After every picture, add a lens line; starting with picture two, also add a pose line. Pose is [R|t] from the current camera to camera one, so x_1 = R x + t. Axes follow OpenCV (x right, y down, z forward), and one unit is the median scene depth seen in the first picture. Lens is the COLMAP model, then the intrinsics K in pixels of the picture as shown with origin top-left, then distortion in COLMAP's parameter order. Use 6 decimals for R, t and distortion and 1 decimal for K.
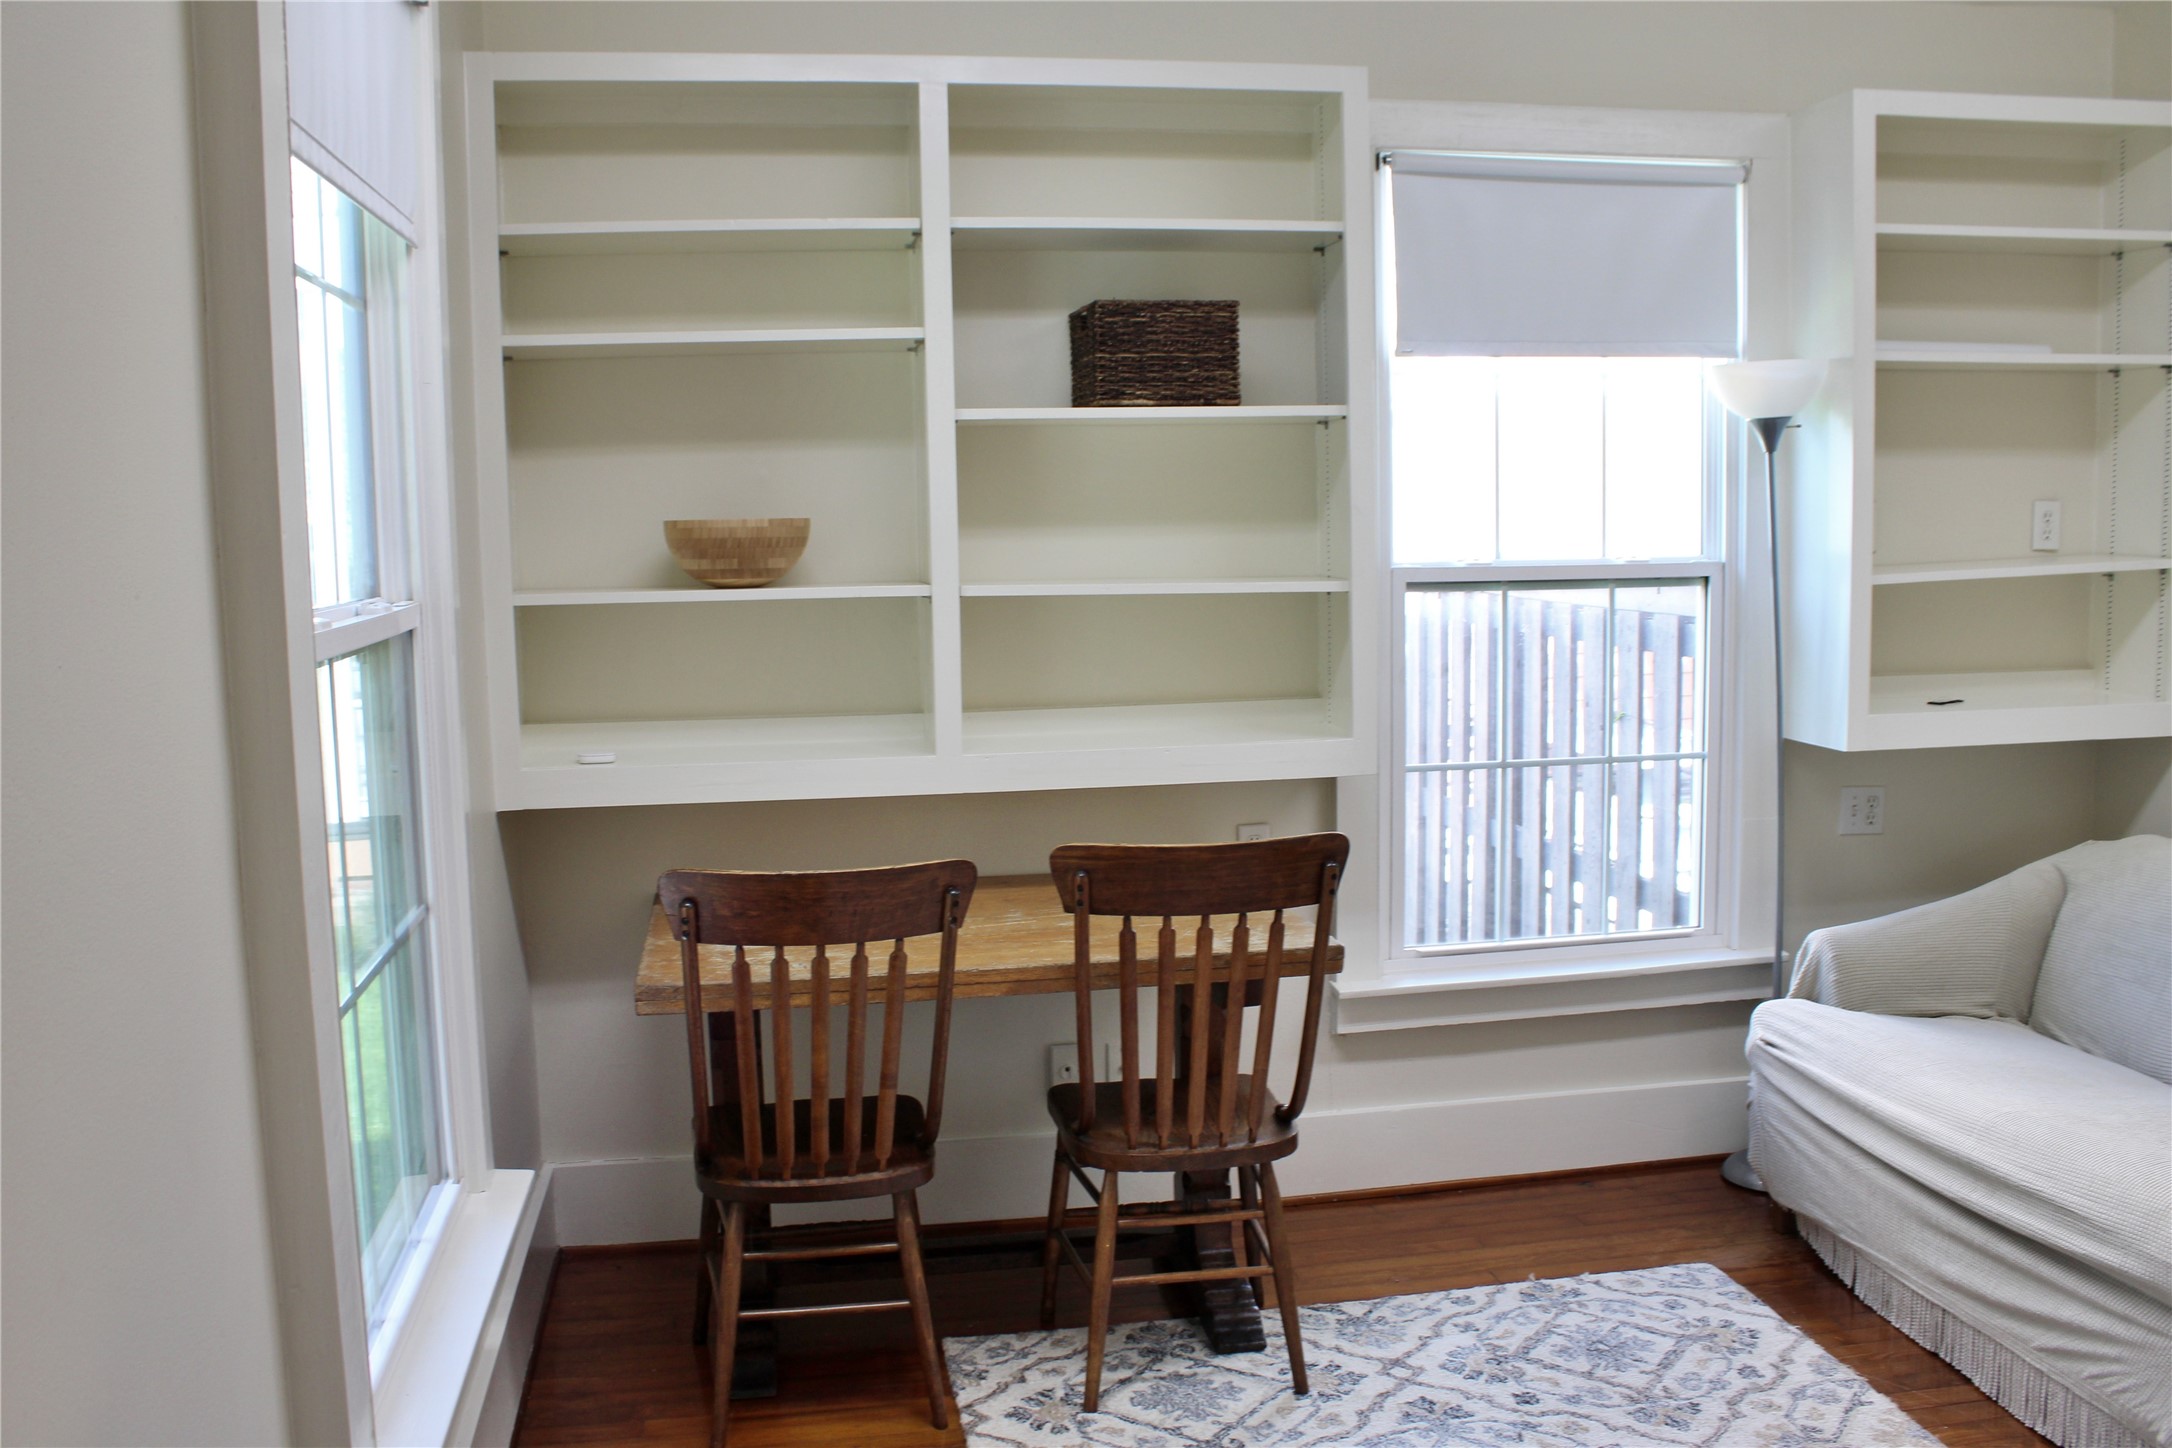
lens RADIAL K [[1856.6, 0, 1142.8], [0, 1856.6, 690.4], [0, 0, 1]] dist [-0.161098, 0.144497]
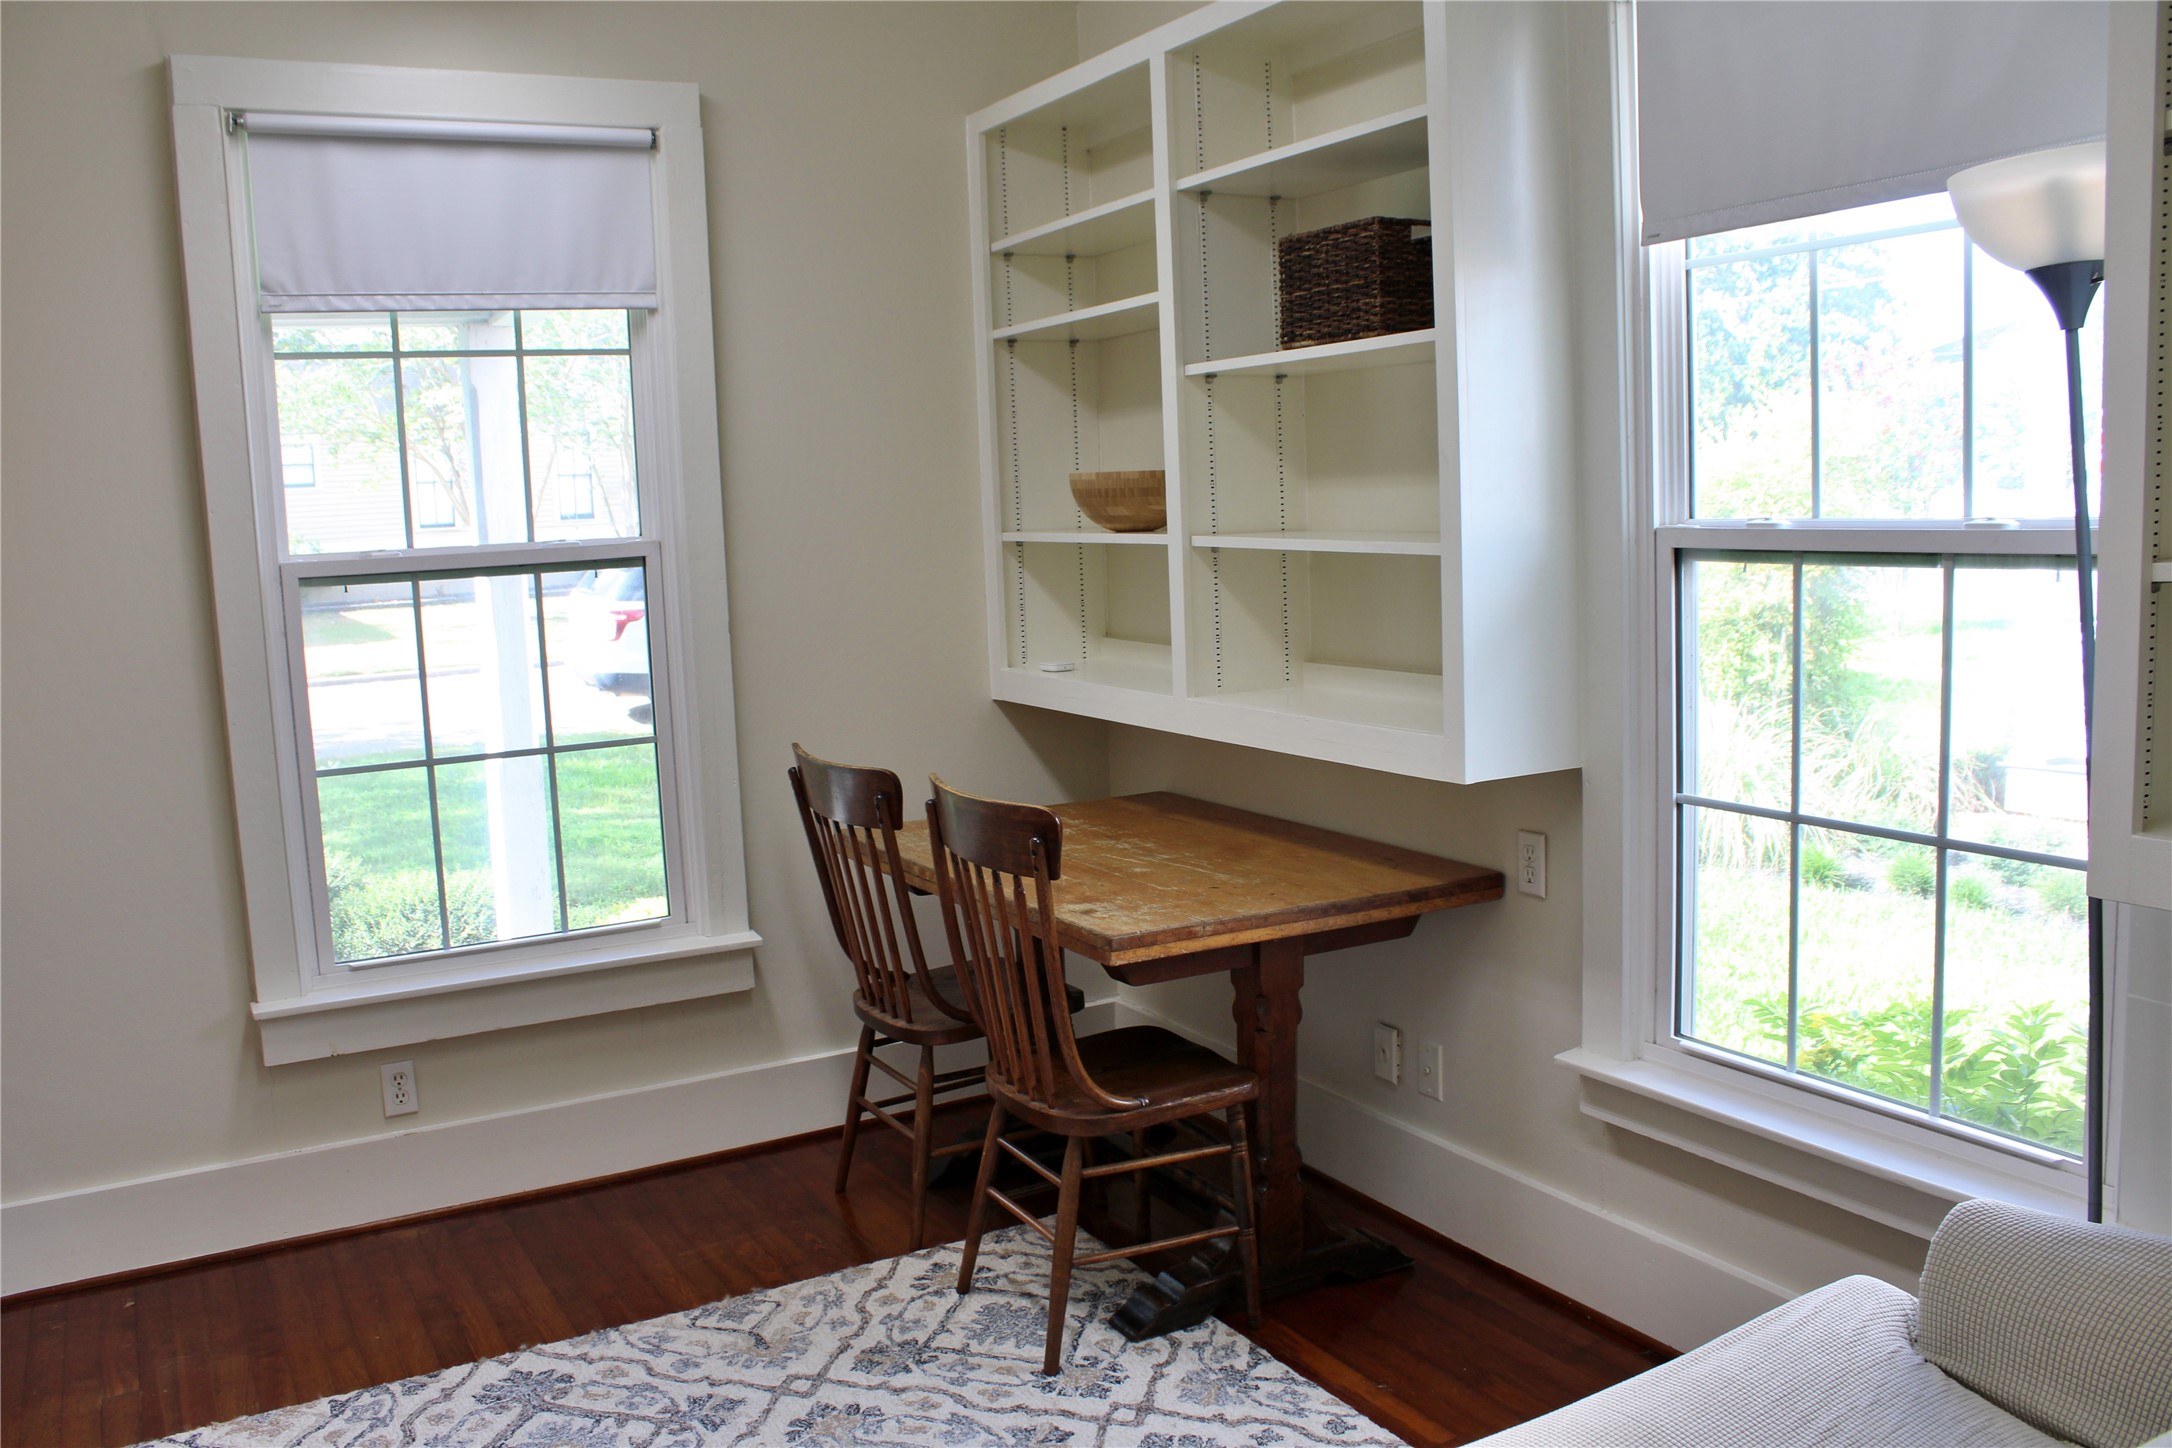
lens RADIAL K [[1856.6, 0, 1123.2], [0, 1856.6, 696.1], [0, 0, 1]] dist [-0.161098, 0.144497]
pose [[0.312330, 0.108649, -0.943740, 0.874301], [-0.055020, 0.993839, 0.096208, -0.065021], [0.948379, 0.021876, 0.316384, 0.636035]]
